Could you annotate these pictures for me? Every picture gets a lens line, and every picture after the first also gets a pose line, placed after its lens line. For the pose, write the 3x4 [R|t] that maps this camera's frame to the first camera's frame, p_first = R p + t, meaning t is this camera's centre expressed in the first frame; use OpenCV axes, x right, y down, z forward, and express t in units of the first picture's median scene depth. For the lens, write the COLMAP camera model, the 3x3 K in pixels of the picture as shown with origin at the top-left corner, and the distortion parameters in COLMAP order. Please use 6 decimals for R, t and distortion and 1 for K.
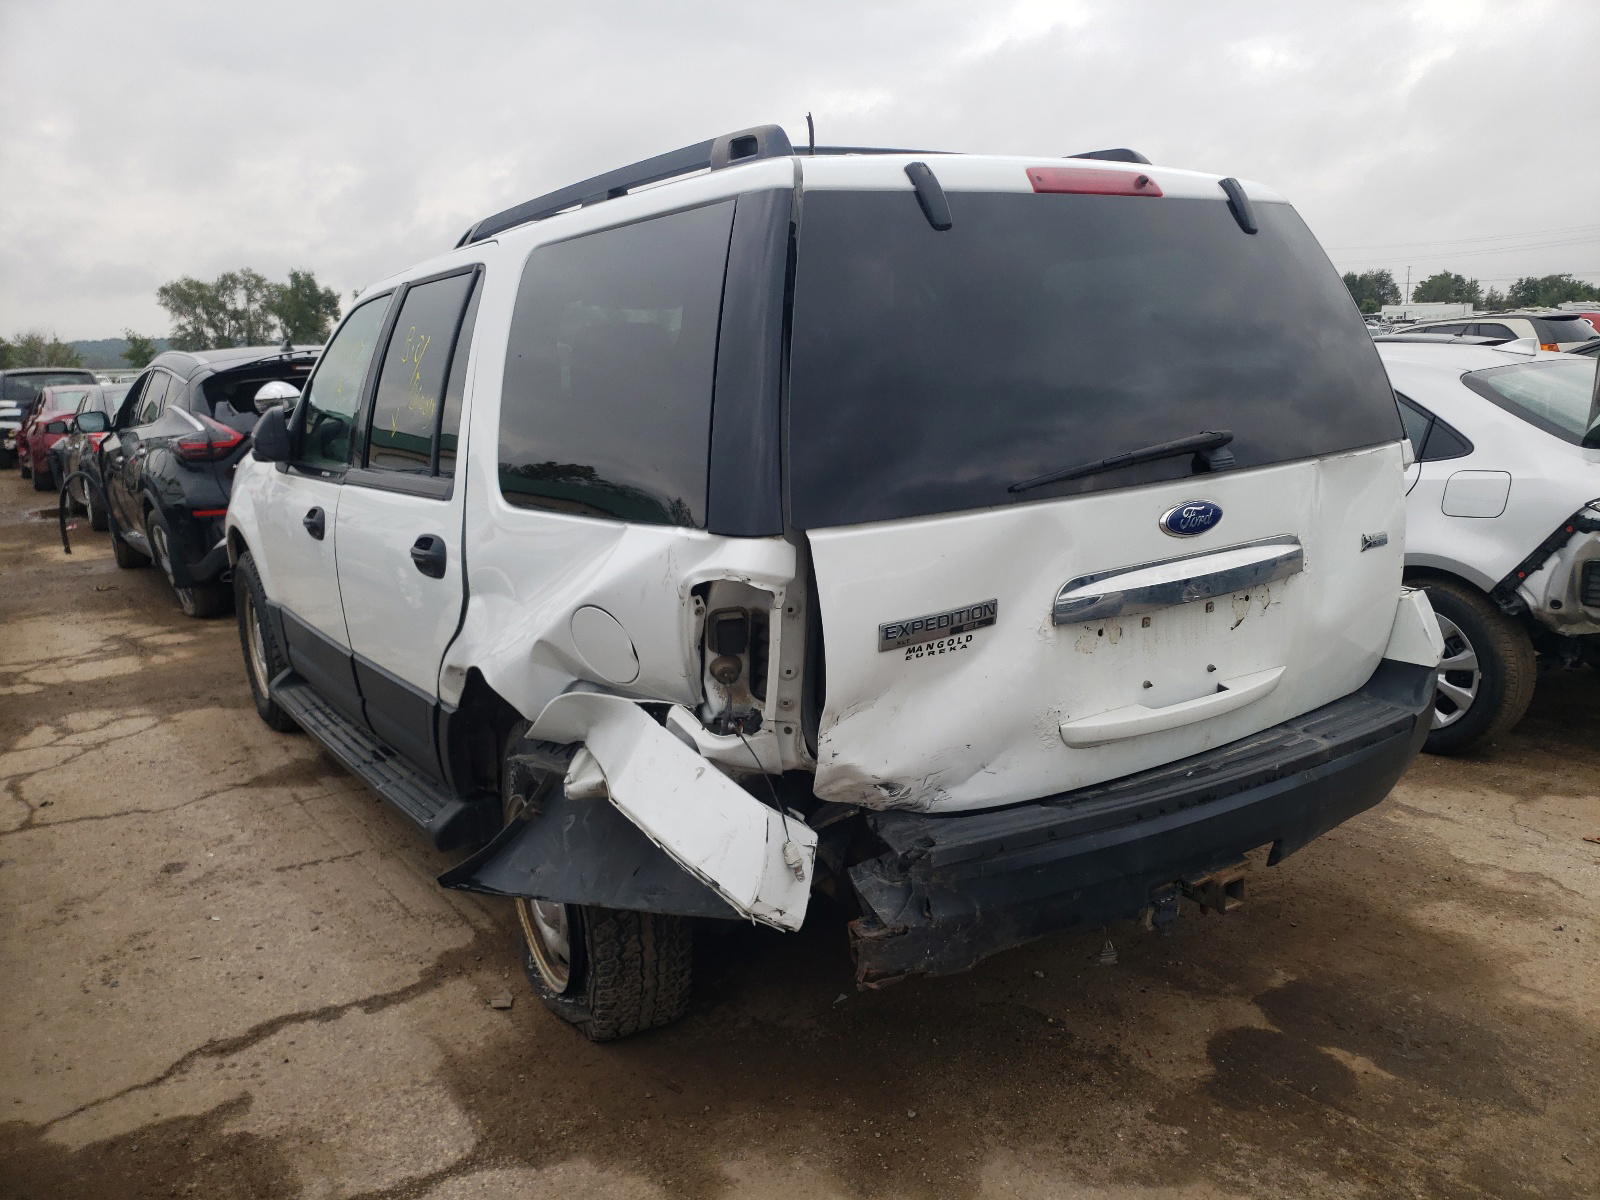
lens RADIAL K [[1266.1, 0, 804.7], [0, 1266.1, 640.0], [0, 0, 1]] dist [0.001579, 0.004193]
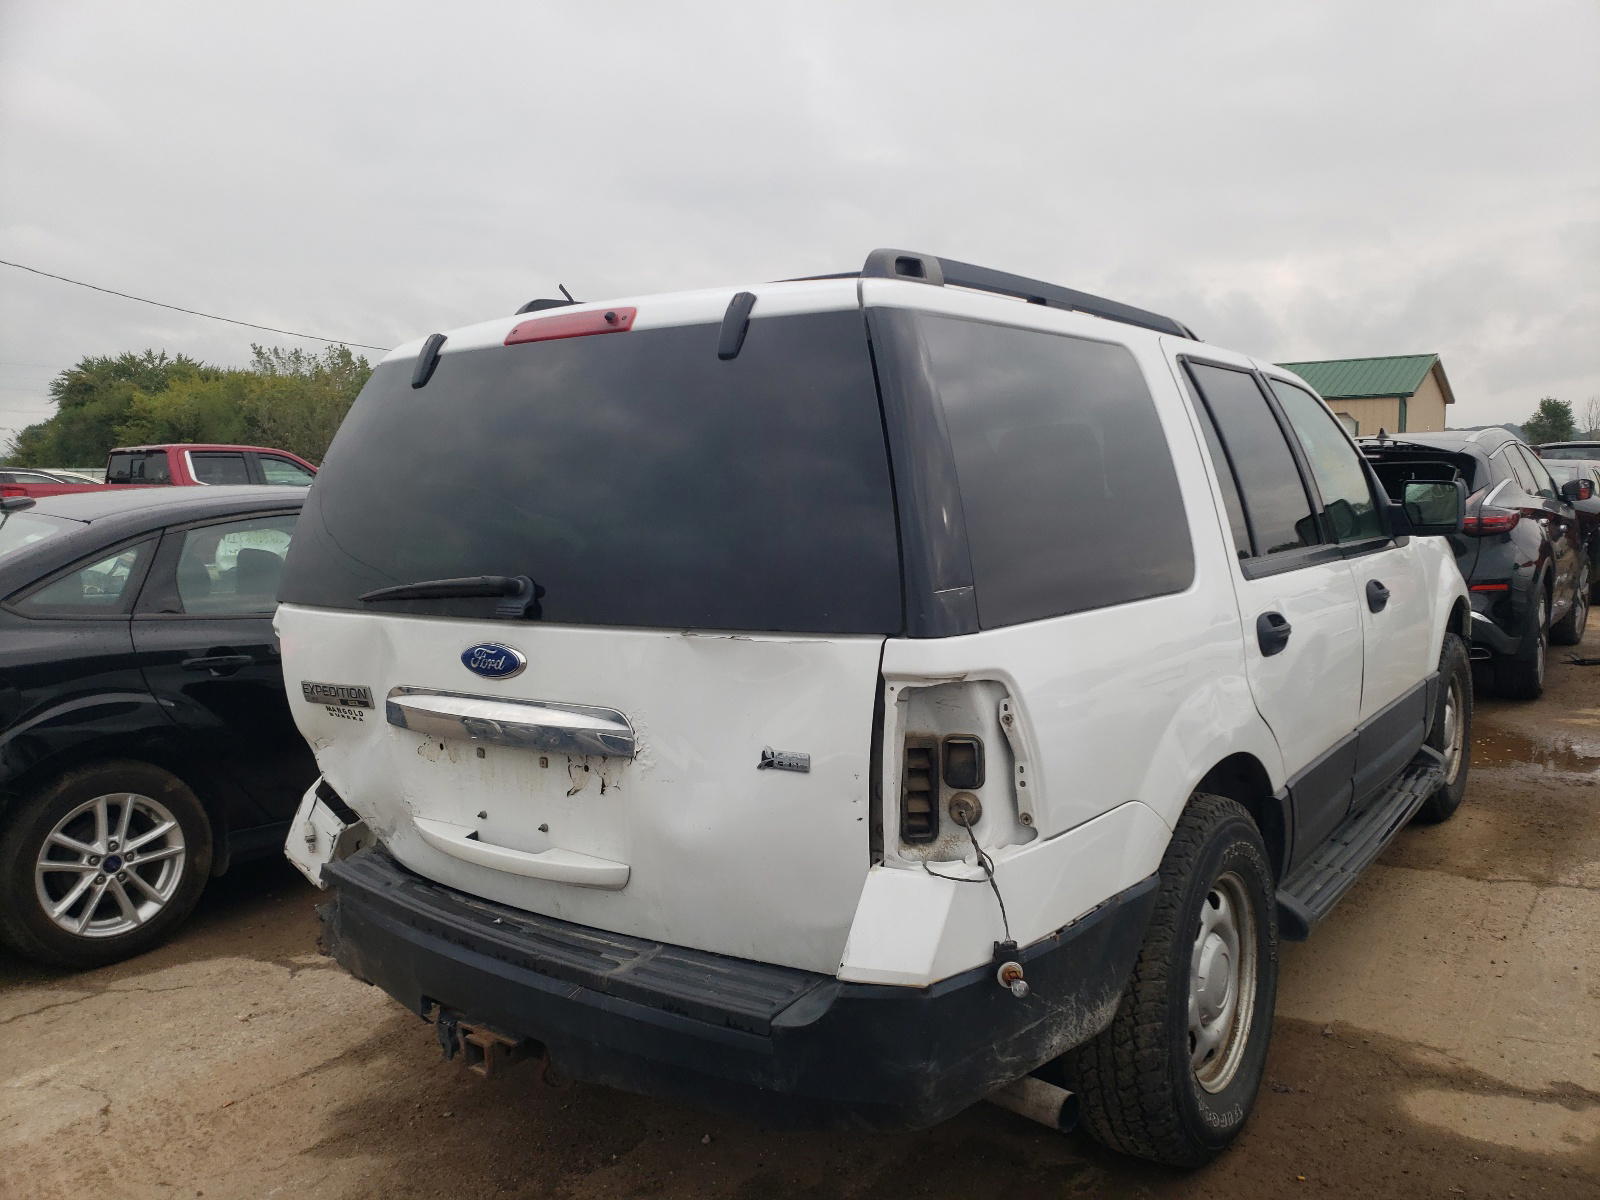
lens RADIAL K [[1266.1, 0, 804.7], [0, 1266.1, 640.0], [0, 0, 1]] dist [0.001579, 0.004193]
pose [[0.344274, 0.160266, -0.925089, 1.181996], [-0.200978, 0.975063, 0.094130, -0.230101], [0.917106, 0.153516, 0.367898, 0.783119]]
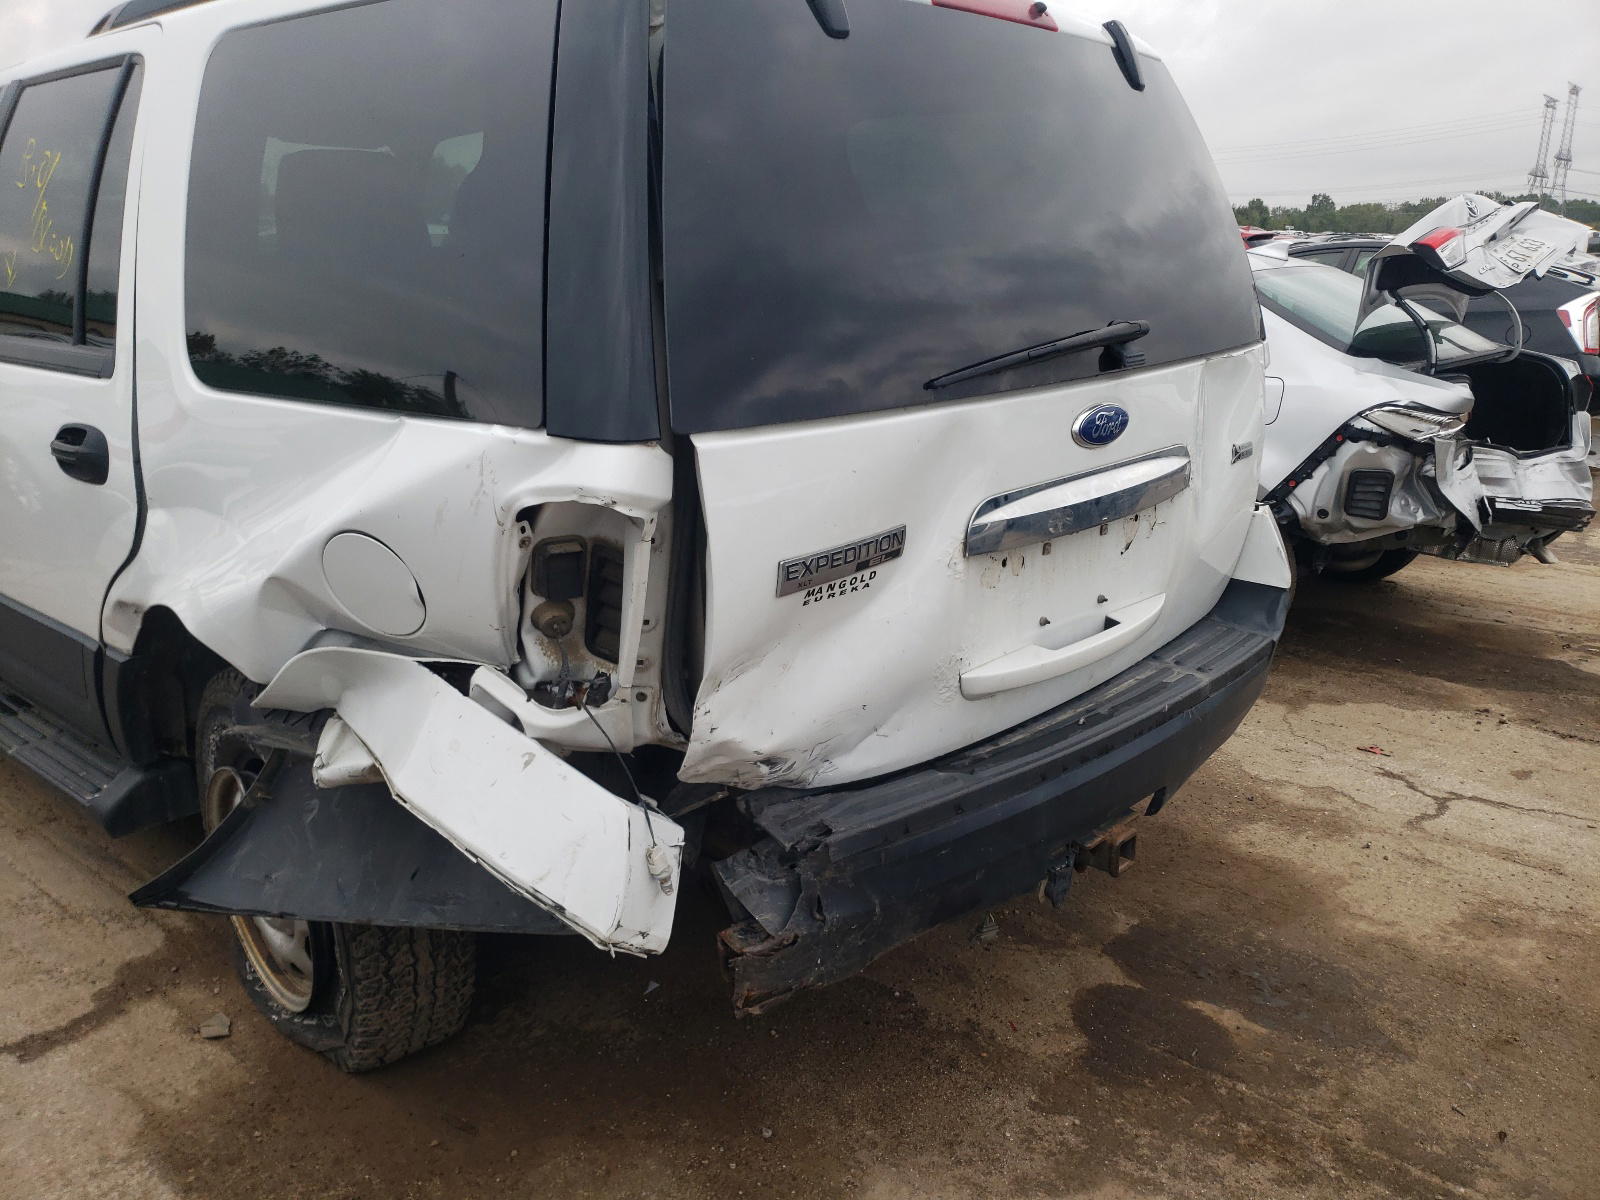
lens RADIAL K [[1266.1, 0, 804.7], [0, 1266.1, 640.0], [0, 0, 1]] dist [0.001579, 0.004193]
pose [[0.966614, -0.024885, 0.255024, -0.095895], [0.003138, 0.996348, 0.085328, -0.023724], [-0.256216, -0.081679, 0.963162, 0.203666]]
